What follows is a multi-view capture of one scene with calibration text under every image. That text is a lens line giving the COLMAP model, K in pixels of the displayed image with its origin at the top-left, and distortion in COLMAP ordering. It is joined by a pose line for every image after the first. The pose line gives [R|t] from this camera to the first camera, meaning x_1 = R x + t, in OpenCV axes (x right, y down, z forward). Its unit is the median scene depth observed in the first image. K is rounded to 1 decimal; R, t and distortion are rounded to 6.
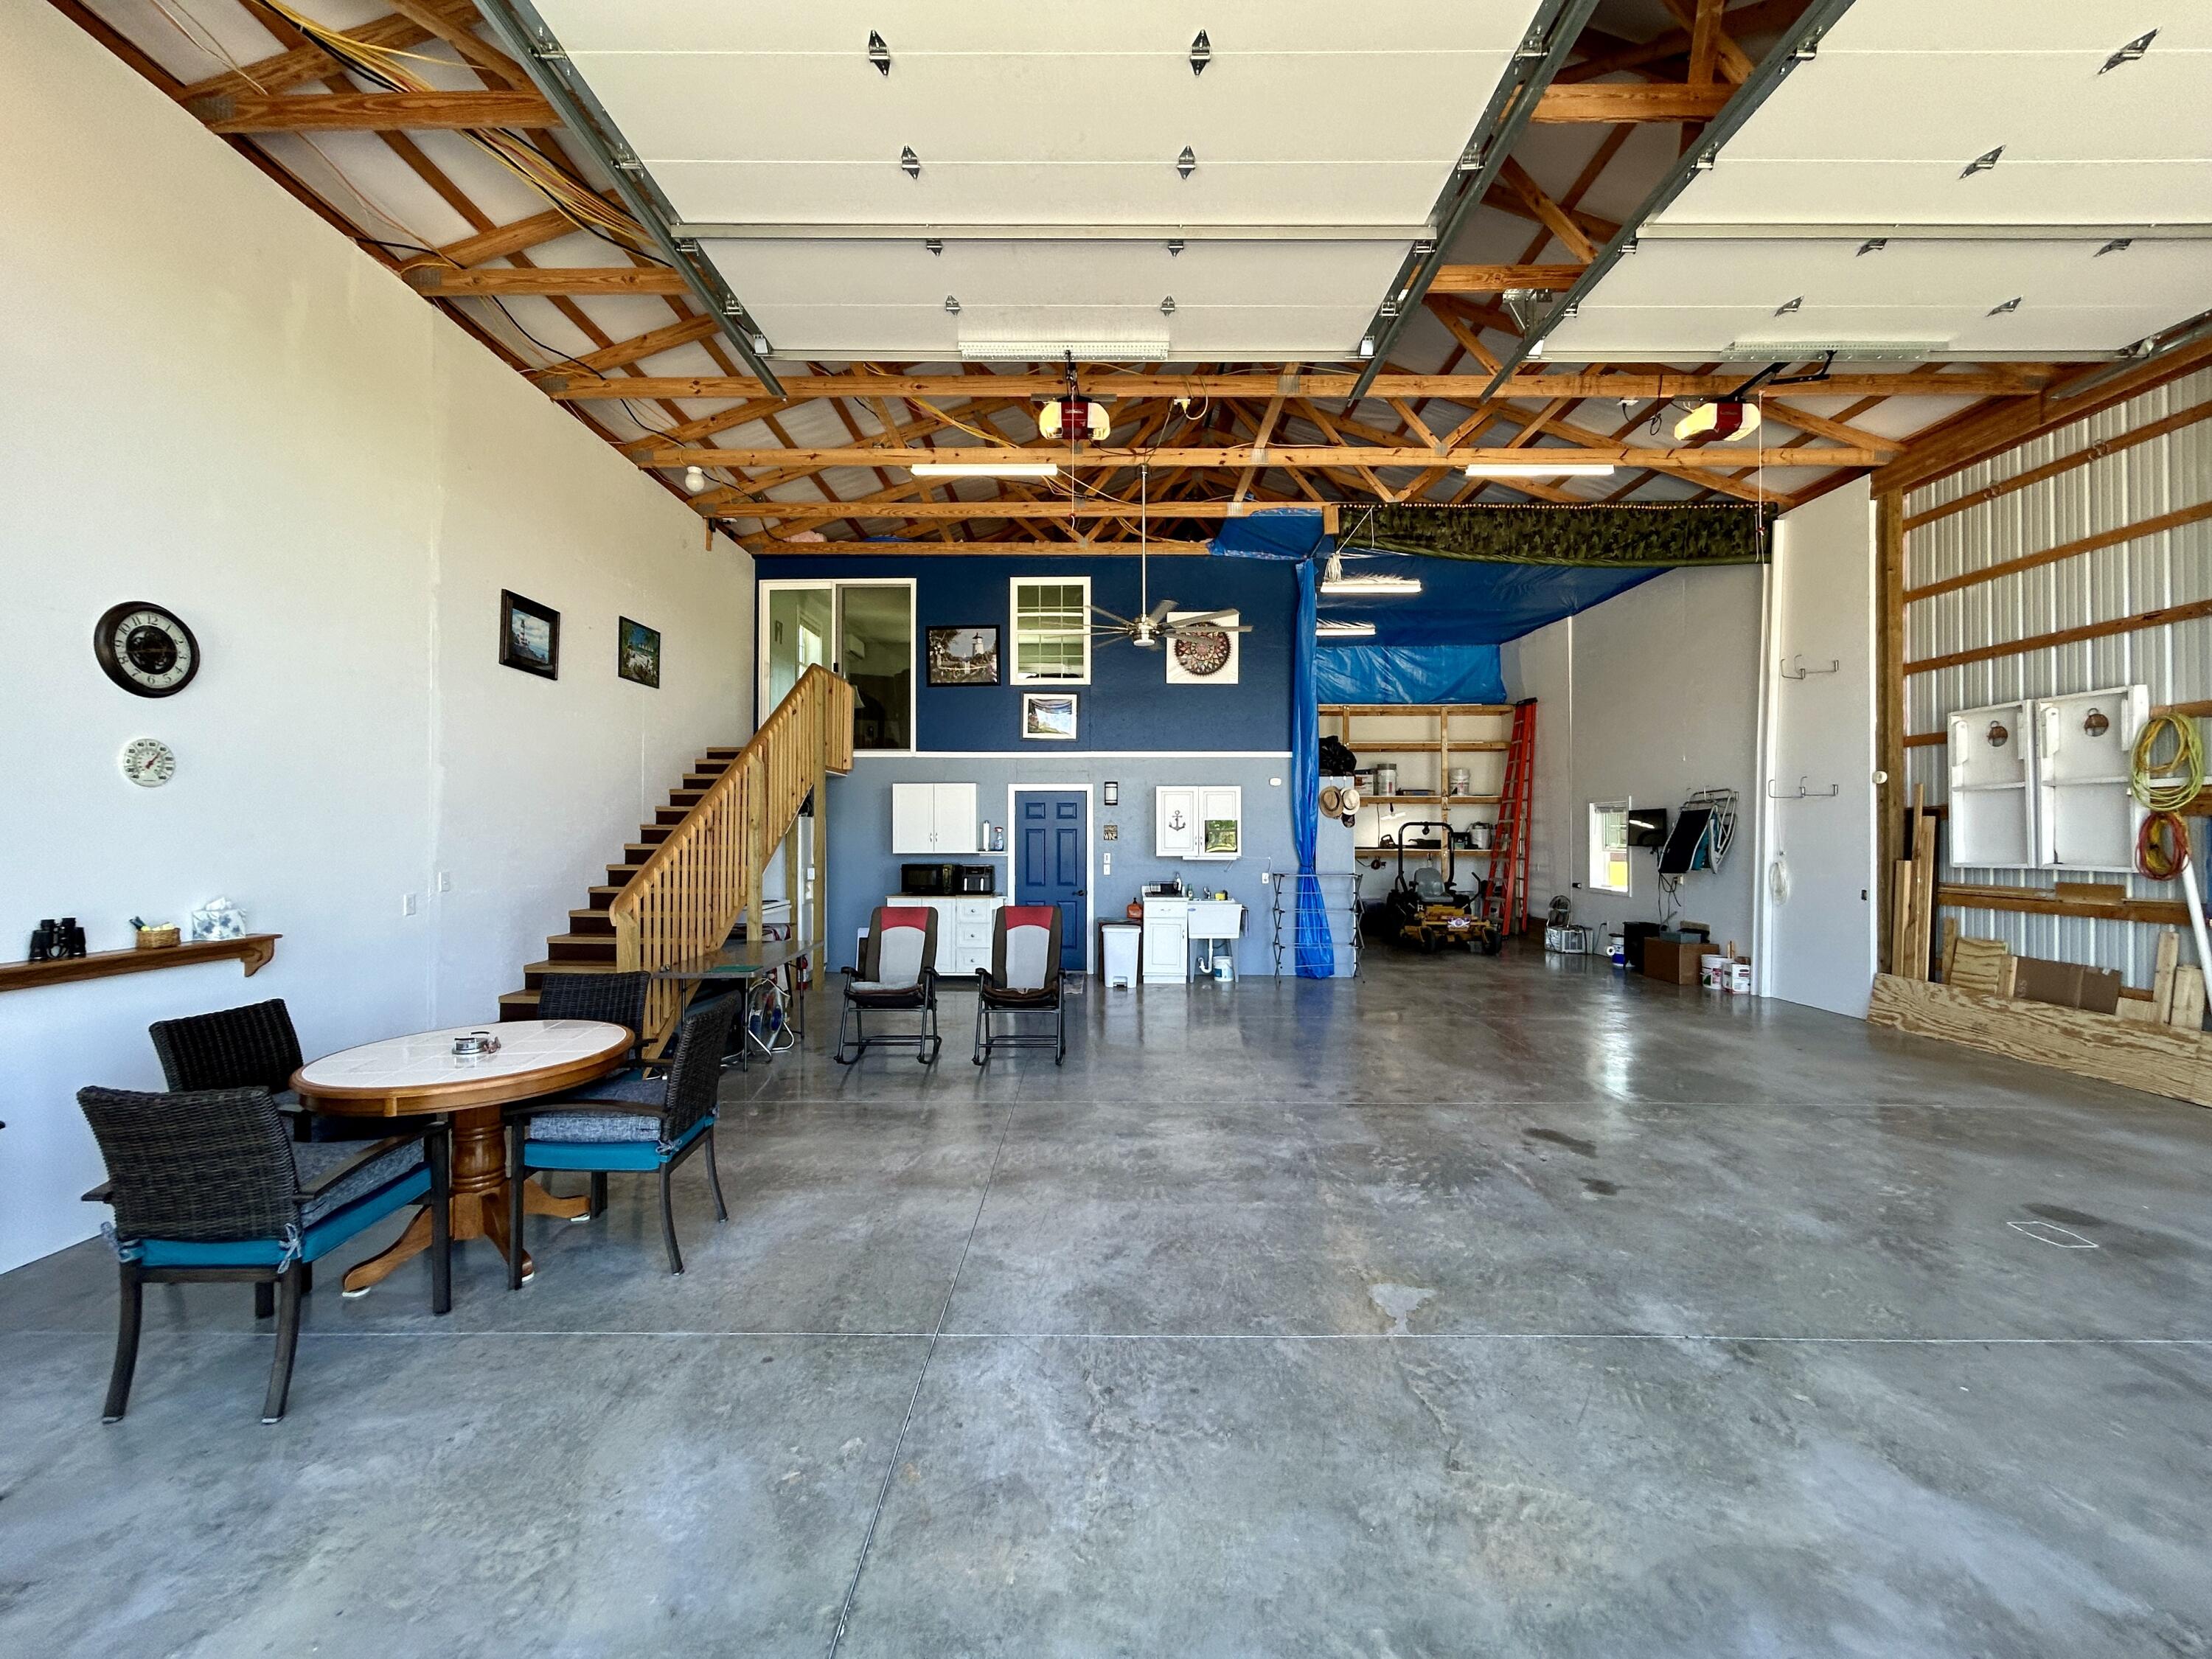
lens RADIAL K [[890.2, 0, 1095.1], [0, 890.2, 824.3], [0, 0, 1]] dist [0.000301, -0.000196]
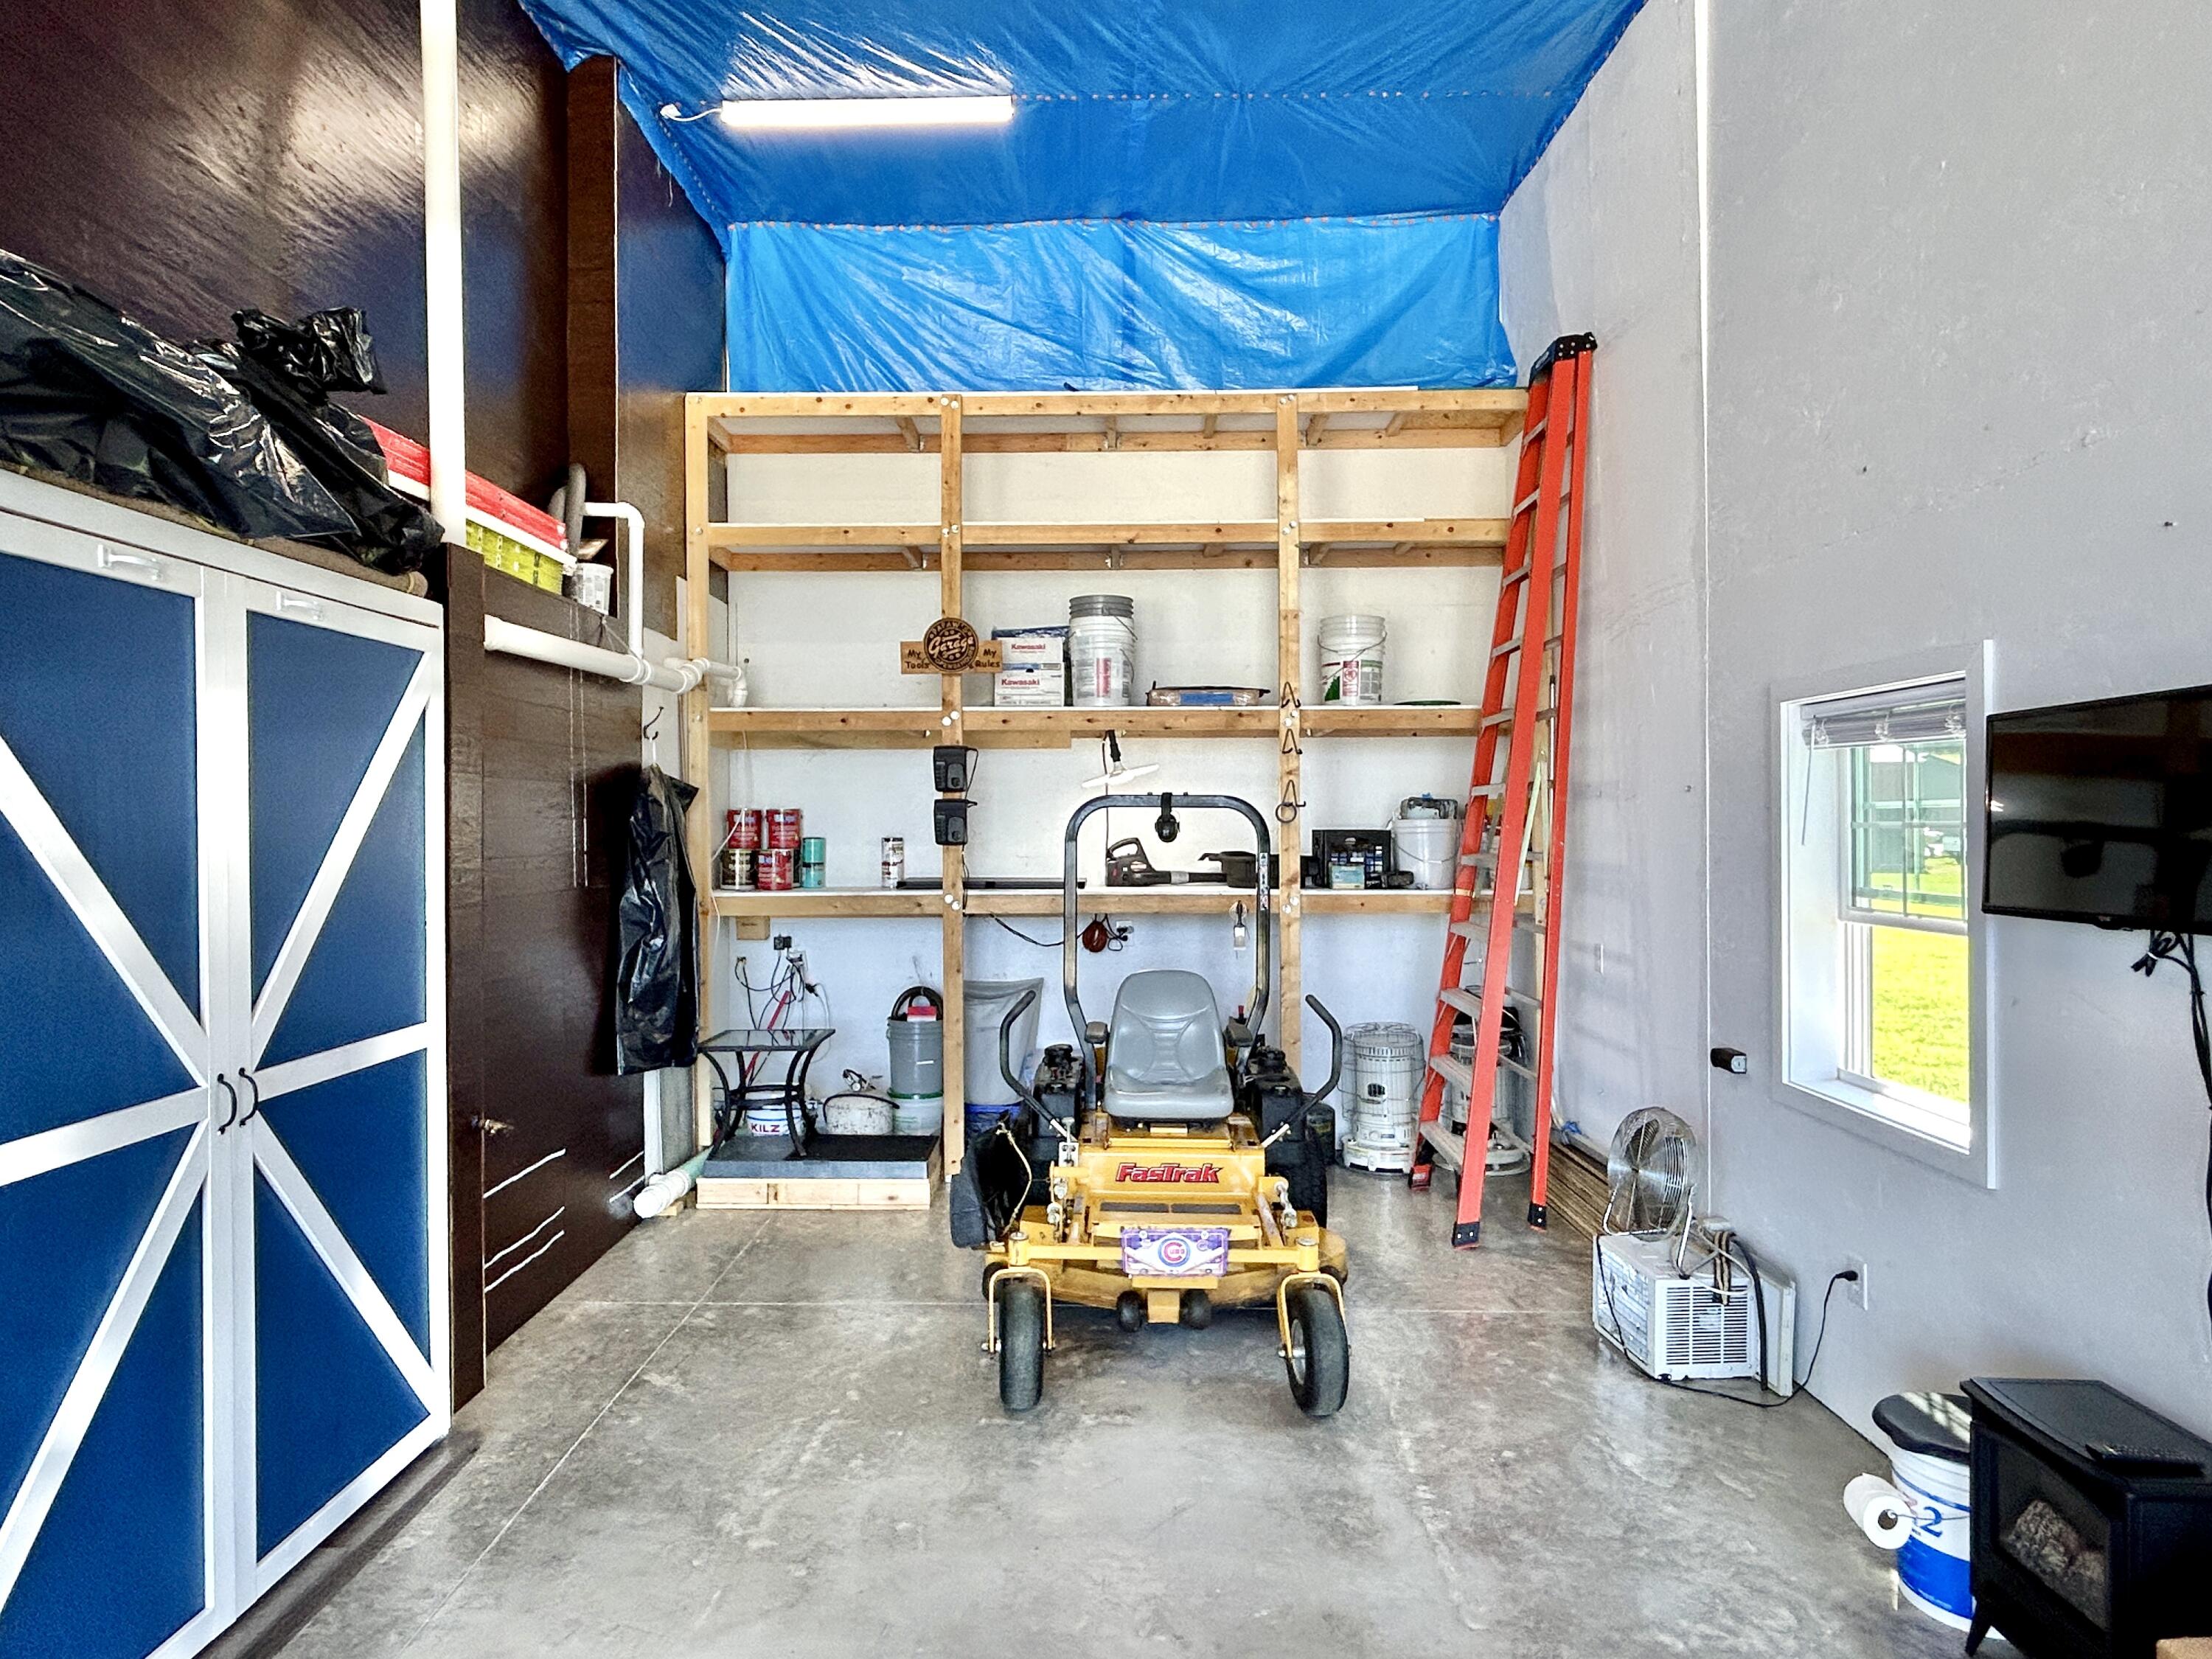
lens RADIAL K [[1282.7, 0, 1098.7], [0, 1282.7, 829.9], [0, 0, 1]] dist [-0.004336, -0.000990]
pose [[0.999980, -0.004490, -0.004516, 0.536569], [0.004542, 0.999923, 0.011549, 0.005639], [0.004464, -0.011569, 0.999923, 0.943499]]
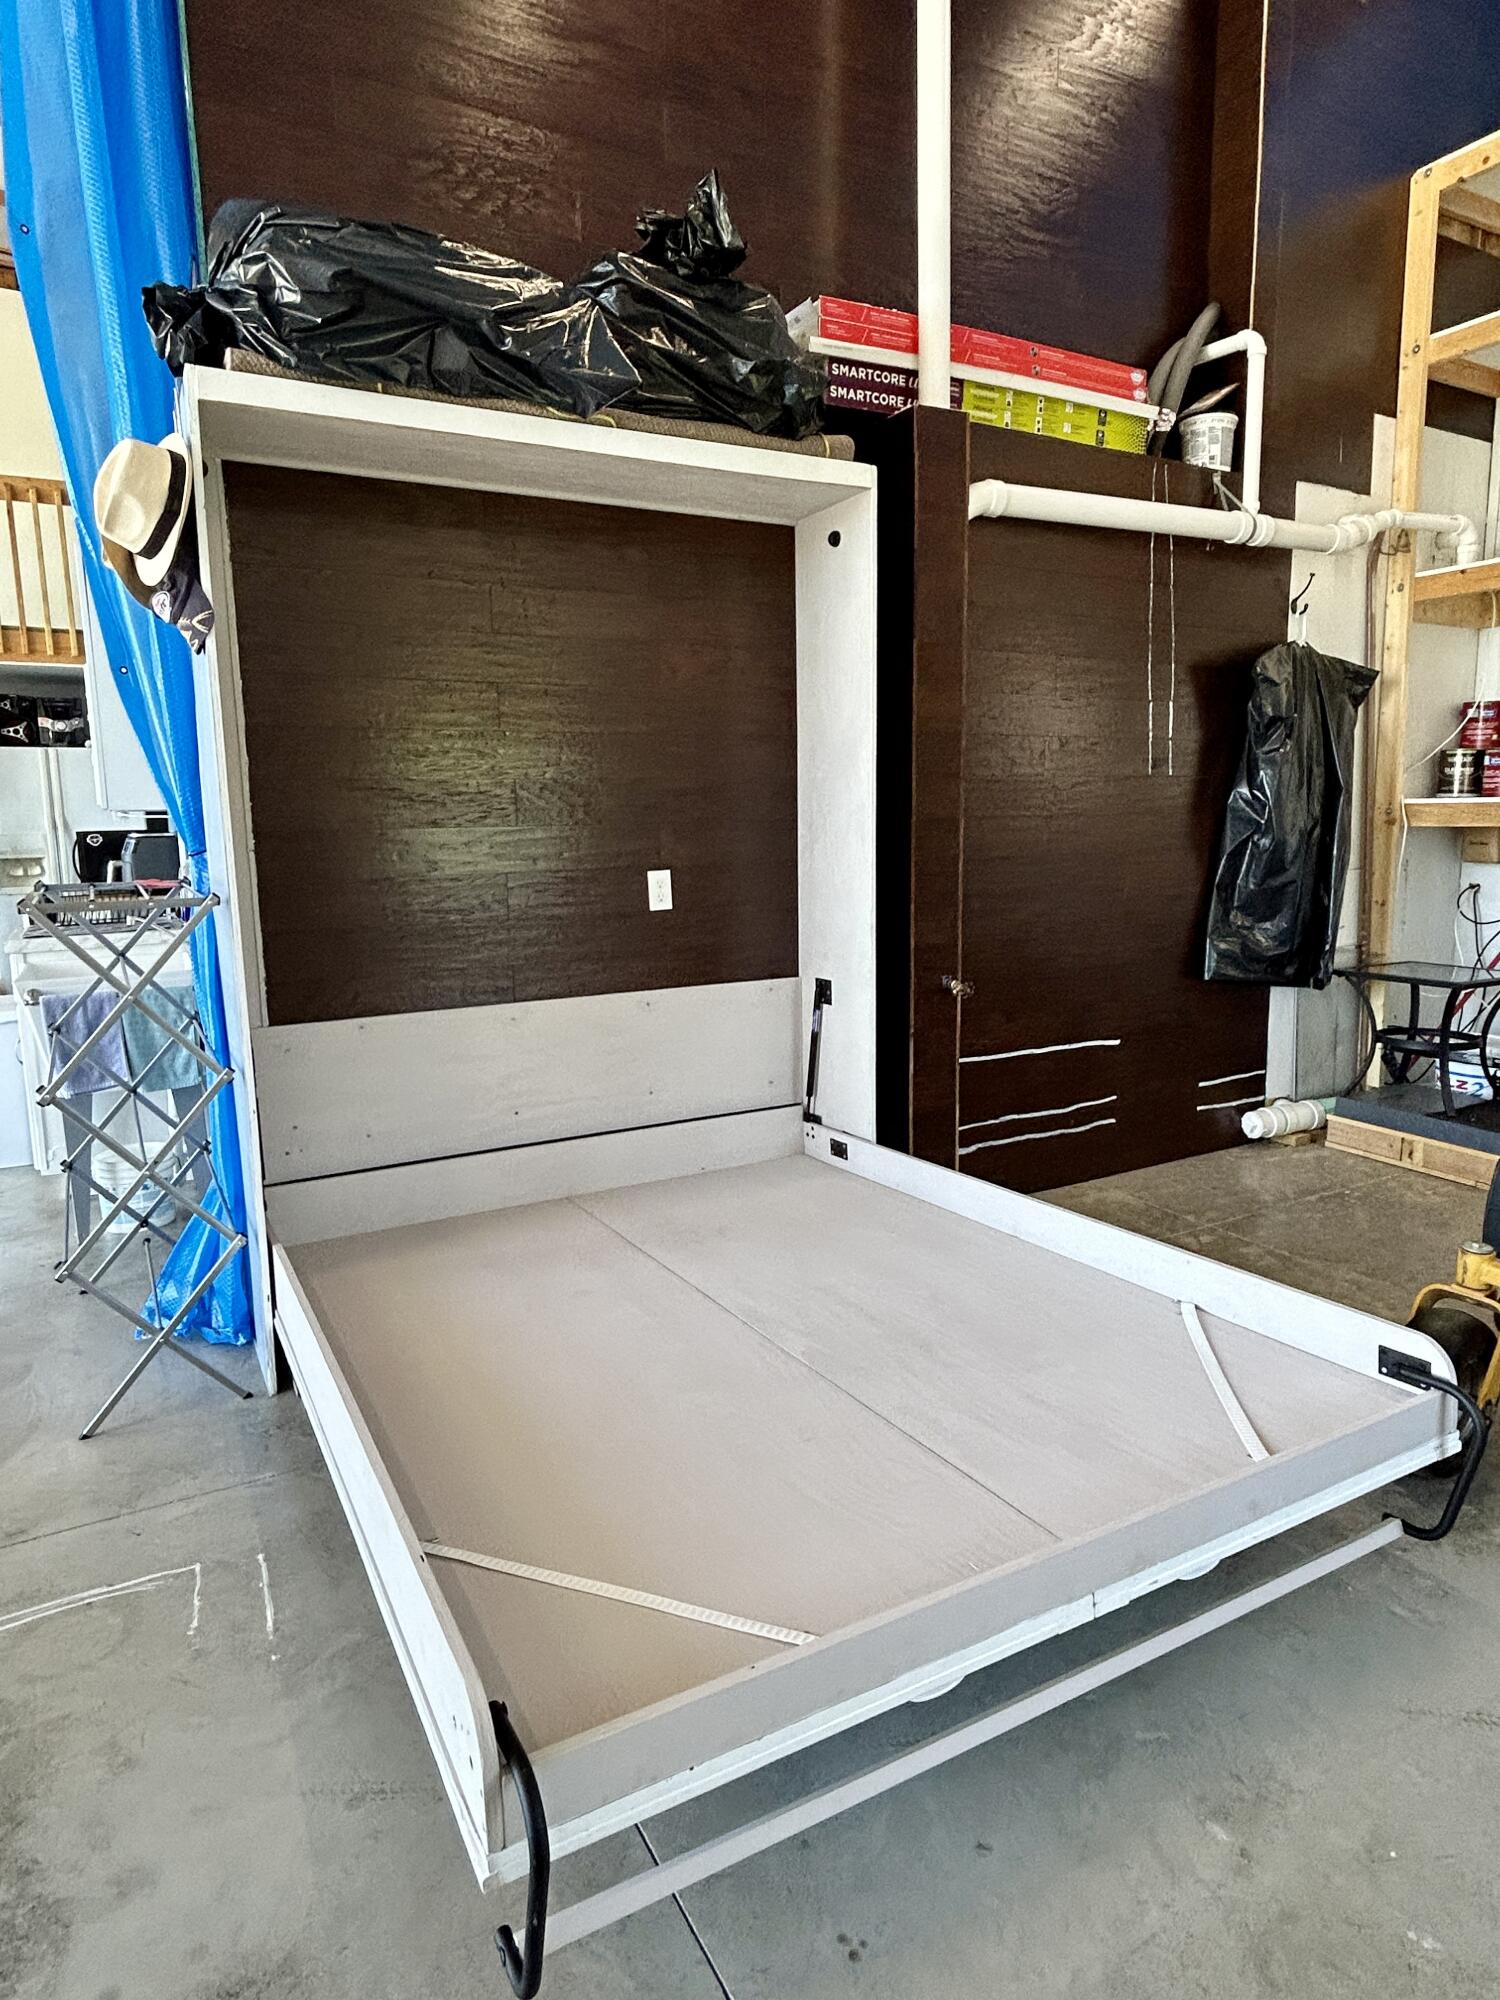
lens RADIAL K [[1159.8, 0, 749.8], [0, 1159.8, 992.3], [0, 0, 1]] dist [-0.004336, -0.000990]
pose [[0.491754, 0.124841, -0.861738, 0.676030], [0.021141, 0.987665, 0.155148, 0.056197], [0.870477, -0.094513, 0.483049, 1.150605]]
